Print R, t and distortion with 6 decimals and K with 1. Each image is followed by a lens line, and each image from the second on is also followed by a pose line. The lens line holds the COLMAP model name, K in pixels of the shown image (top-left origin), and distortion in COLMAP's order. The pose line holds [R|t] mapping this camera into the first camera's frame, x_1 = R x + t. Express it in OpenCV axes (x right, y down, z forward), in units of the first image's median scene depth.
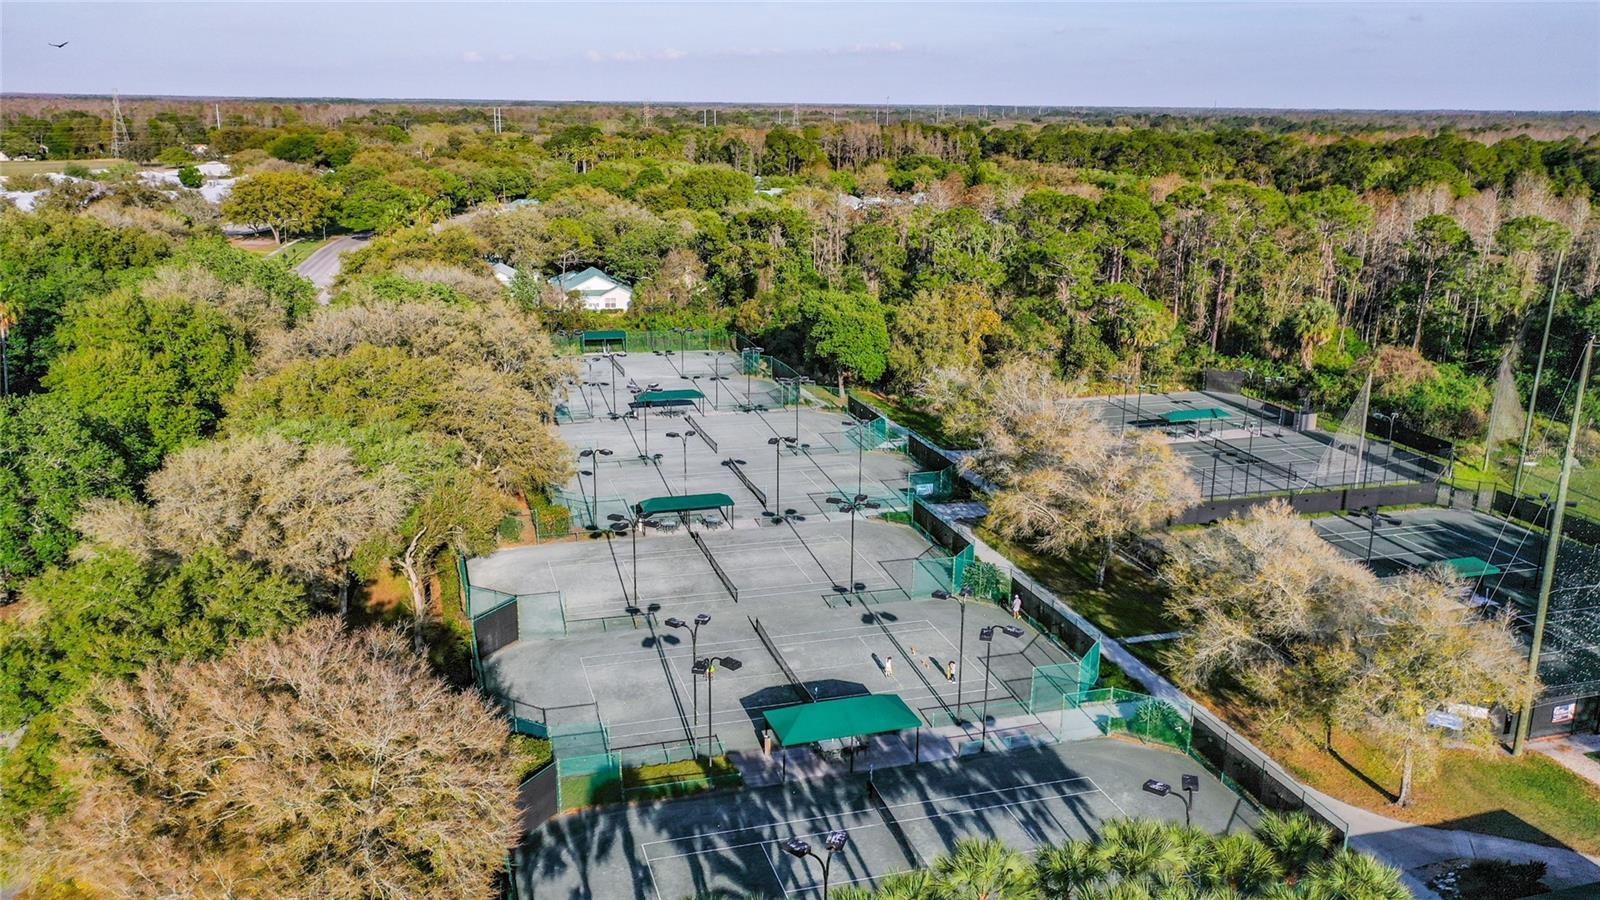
lens RADIAL K [[1254.2, 0, 800.0], [0, 1254.2, 450.0], [0, 0, 1]] dist [0.004735, 0.001542]
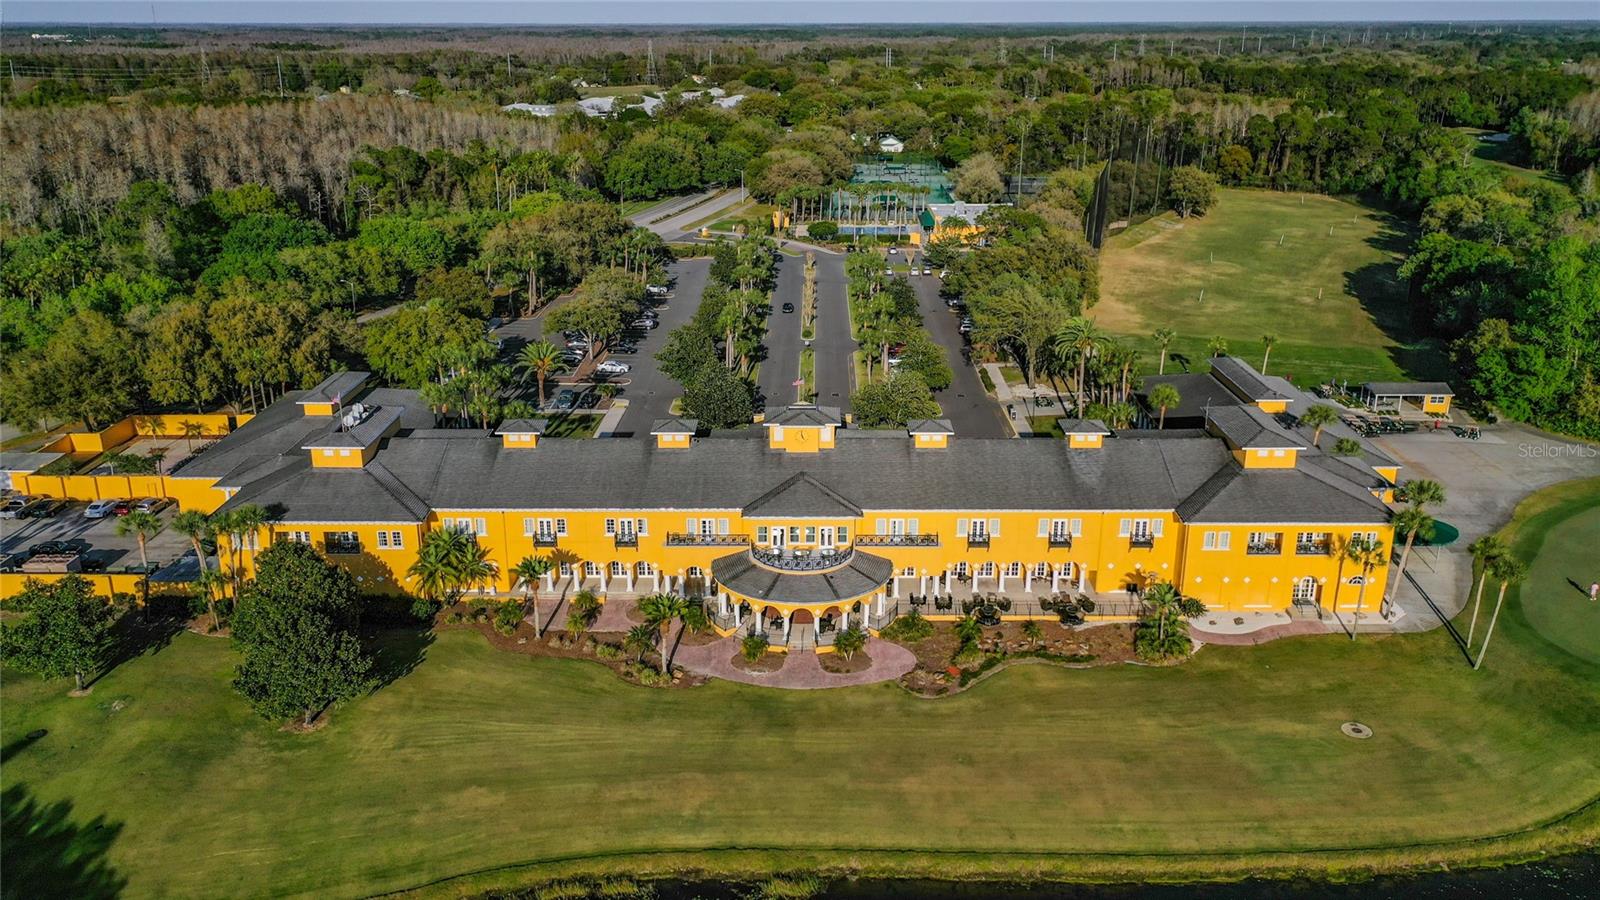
lens RADIAL K [[1278.6, 0, 800.0], [0, 1278.6, 450.0], [0, 0, 1]] dist [0.010988, 0.003172]
pose [[0.949471, 0.086240, -0.301774, 0.450802], [-0.070120, 0.995492, 0.063868, 0.303847], [0.305922, -0.039480, 0.951238, -1.373873]]
